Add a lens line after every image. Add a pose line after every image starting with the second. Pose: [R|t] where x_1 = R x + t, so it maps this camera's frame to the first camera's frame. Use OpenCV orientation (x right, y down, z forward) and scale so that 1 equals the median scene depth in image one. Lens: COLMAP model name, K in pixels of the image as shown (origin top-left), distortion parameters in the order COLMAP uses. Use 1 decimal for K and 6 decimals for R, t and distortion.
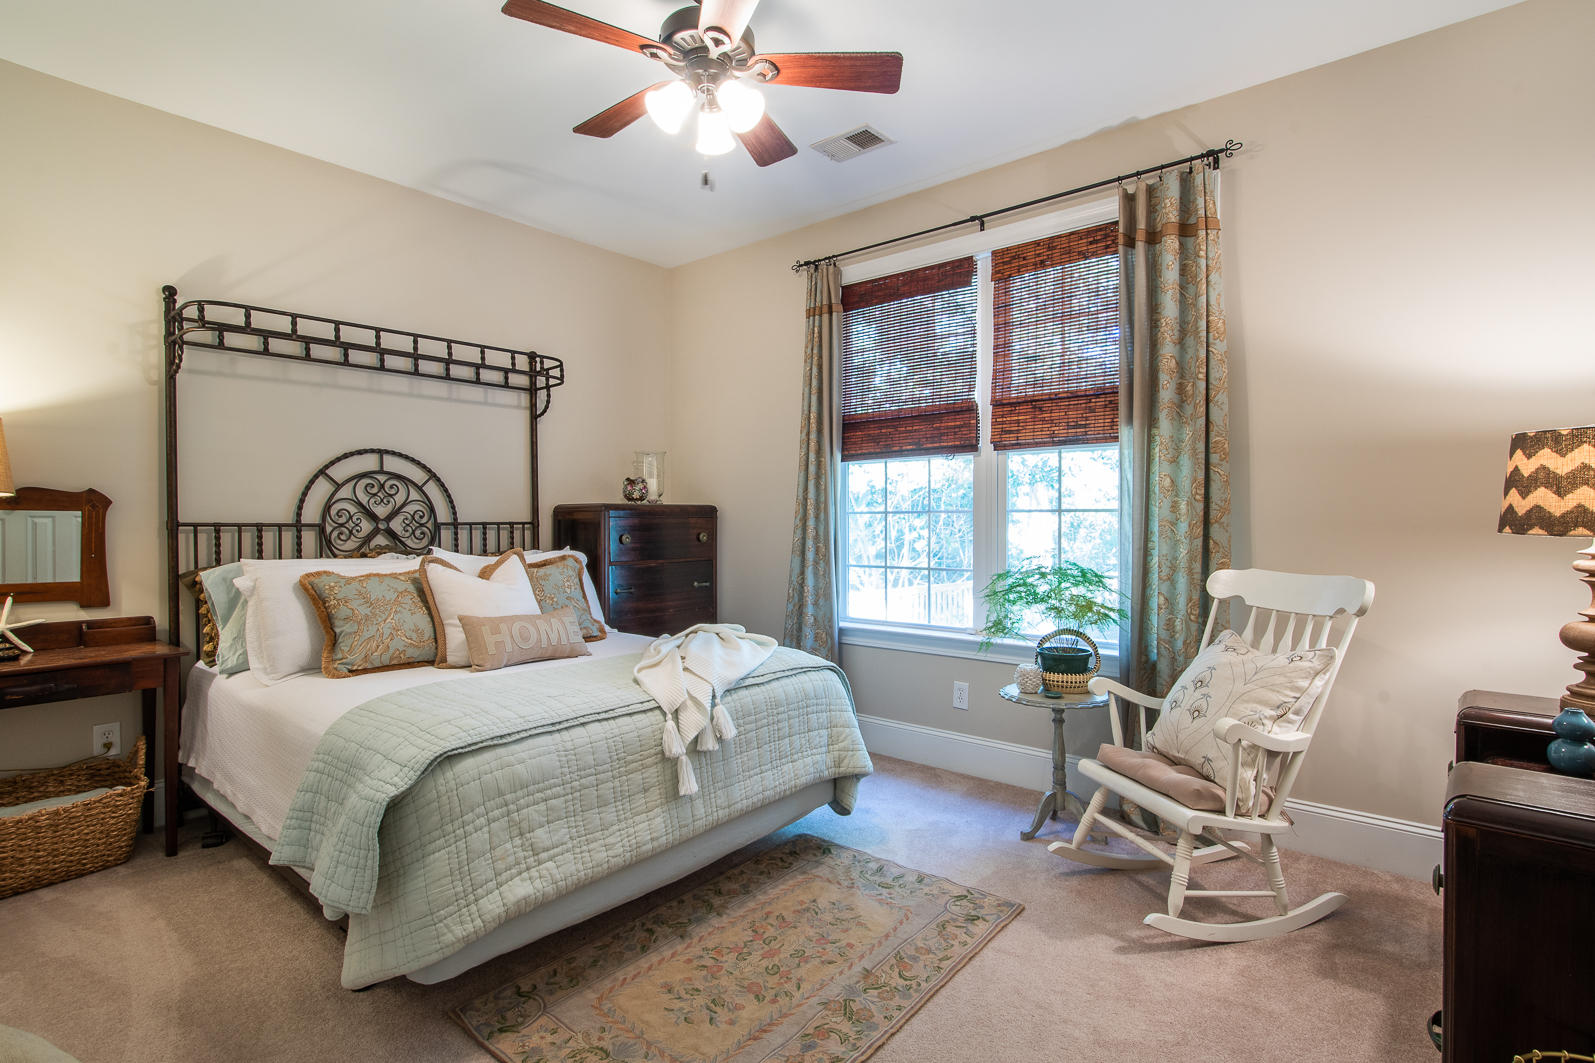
lens RADIAL K [[740.6, 0, 795.2], [0, 740.6, 528.1], [0, 0, 1]] dist [-0.015286, 0.000924]
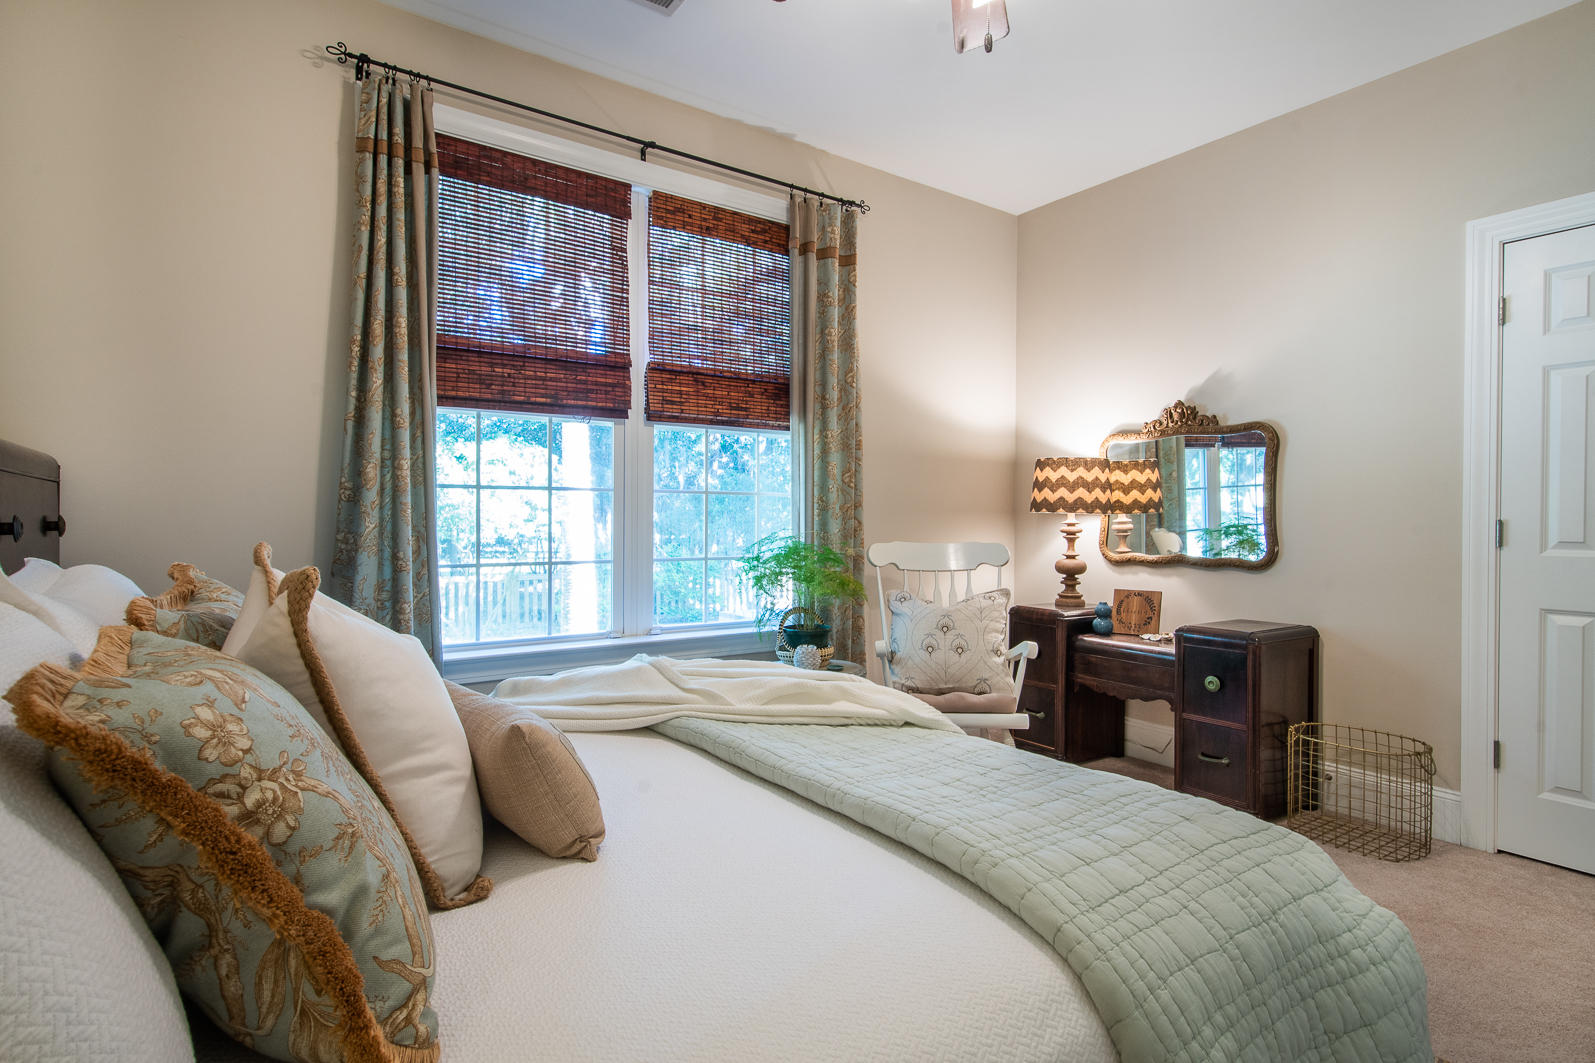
lens RADIAL K [[799.7, 0, 801.1], [0, 799.7, 527.3], [0, 0, 1]] dist [-0.000493, 0.000097]
pose [[0.269564, -0.010549, 0.962925, -0.643790], [0.002470, 0.999944, 0.010263, 0.012775], [-0.962979, -0.000388, 0.269575, 0.624986]]
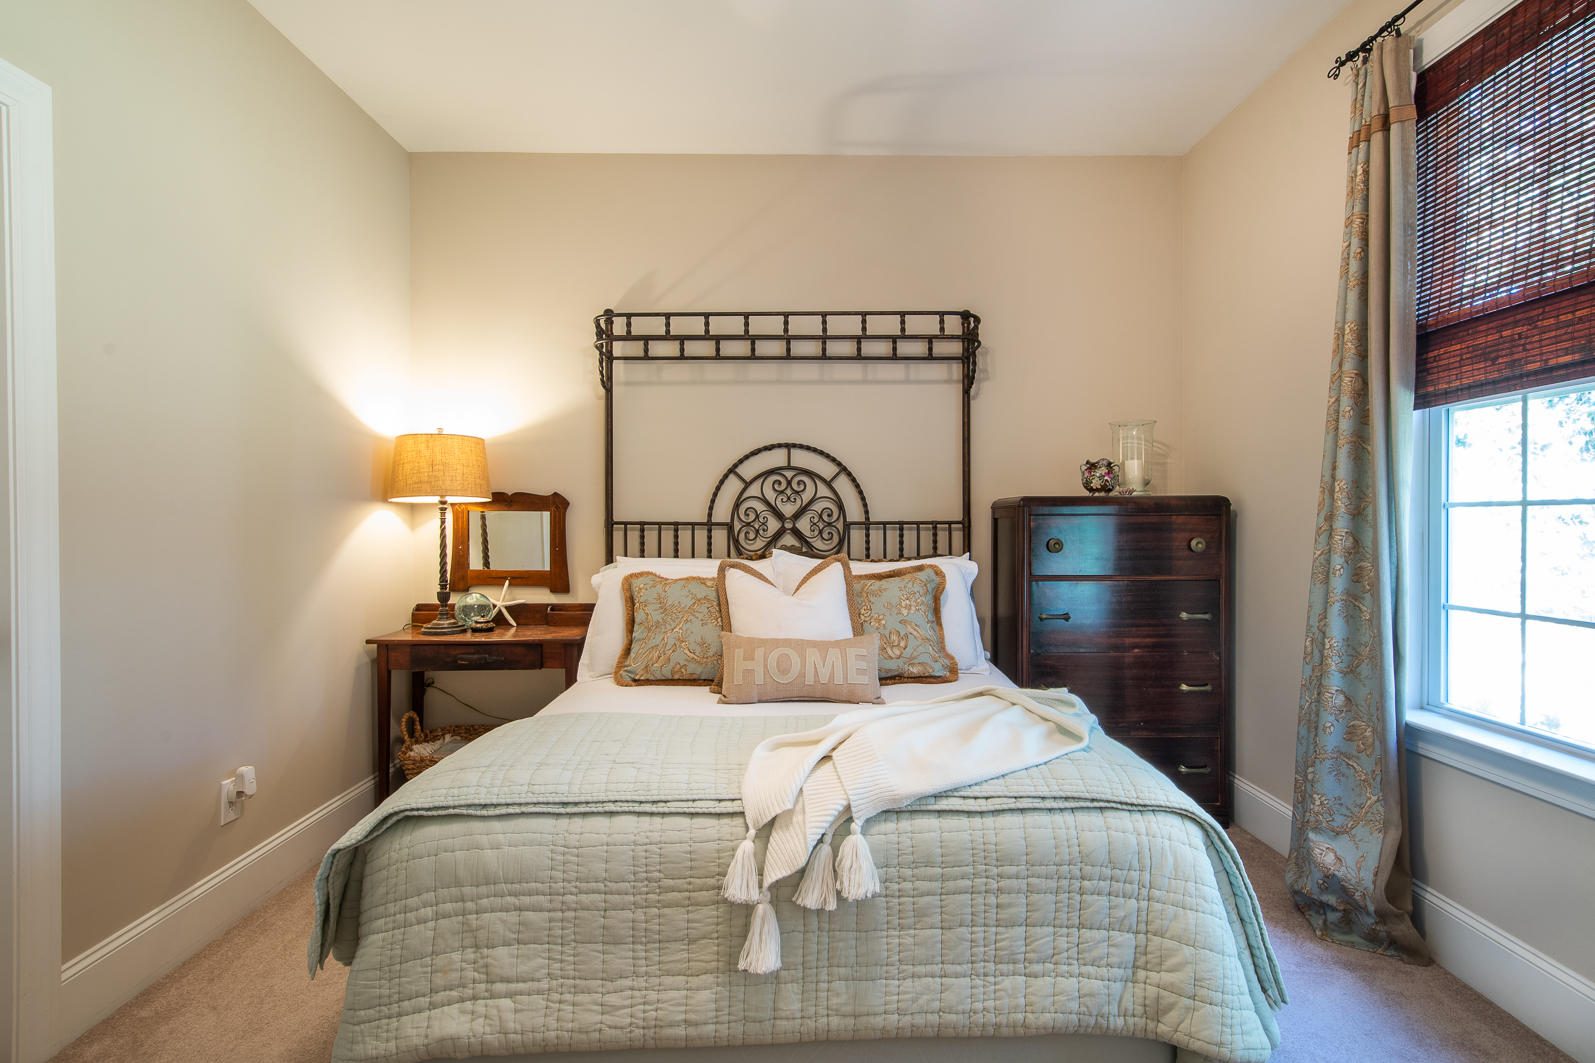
lens RADIAL K [[799.7, 0, 807.6], [0, 799.7, 530.3], [0, 0, 1]] dist [-0.000493, 0.000097]
pose [[0.677367, 0.010727, -0.735567, 0.235493], [-0.007399, 0.999942, 0.007769, -0.005109], [0.735608, 0.000180, 0.677407, 0.378711]]
